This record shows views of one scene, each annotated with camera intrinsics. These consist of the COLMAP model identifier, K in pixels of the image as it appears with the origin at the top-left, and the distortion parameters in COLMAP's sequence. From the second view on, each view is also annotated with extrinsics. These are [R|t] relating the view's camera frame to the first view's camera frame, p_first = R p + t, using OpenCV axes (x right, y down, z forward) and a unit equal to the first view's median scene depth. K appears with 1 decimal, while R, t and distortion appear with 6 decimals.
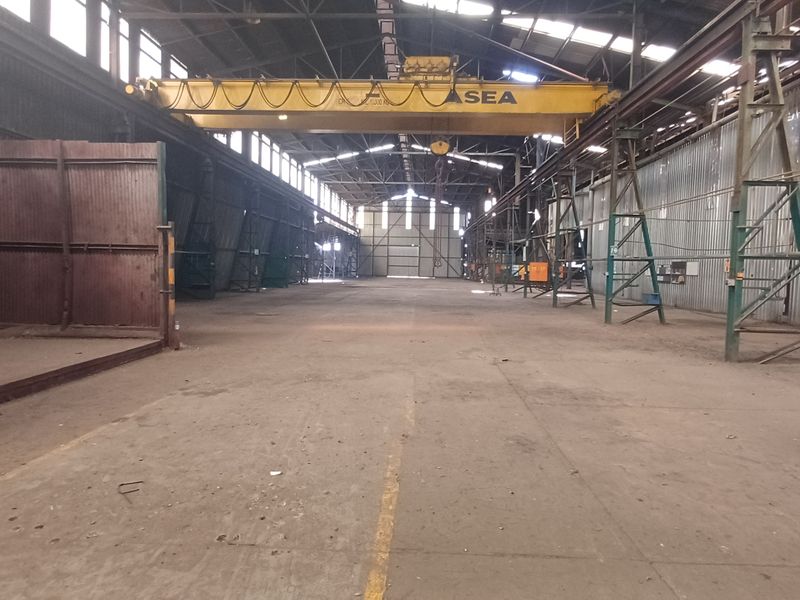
lens RADIAL K [[485.0, 0, 400.0], [0, 485.0, 300.0], [0, 0, 1]] dist [-0.000026, -0.000061]
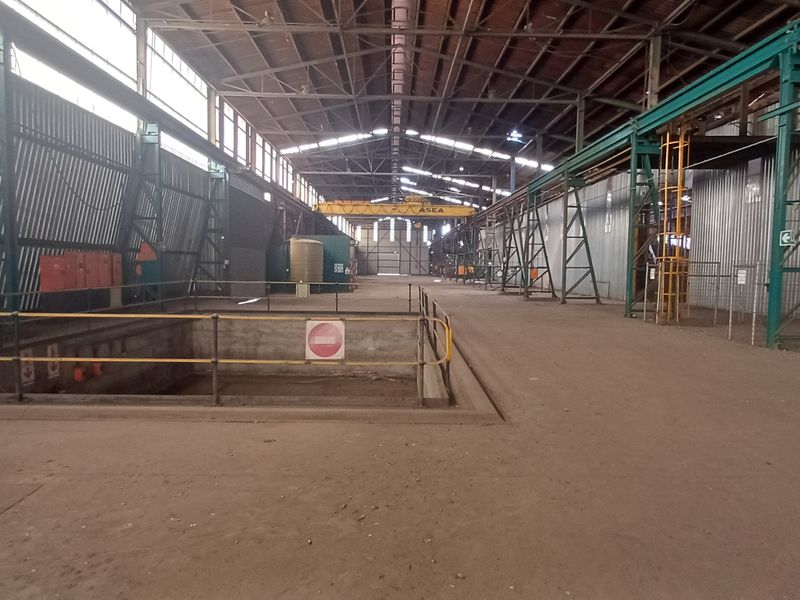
lens RADIAL K [[485.0, 0, 400.0], [0, 485.0, 300.0], [0, 0, 1]] dist [-0.000026, -0.000061]
pose [[0.998187, -0.014569, 0.058398, -0.047112], [0.014363, 0.999889, 0.003955, 0.023286], [-0.058449, -0.003109, 0.998286, -0.446781]]
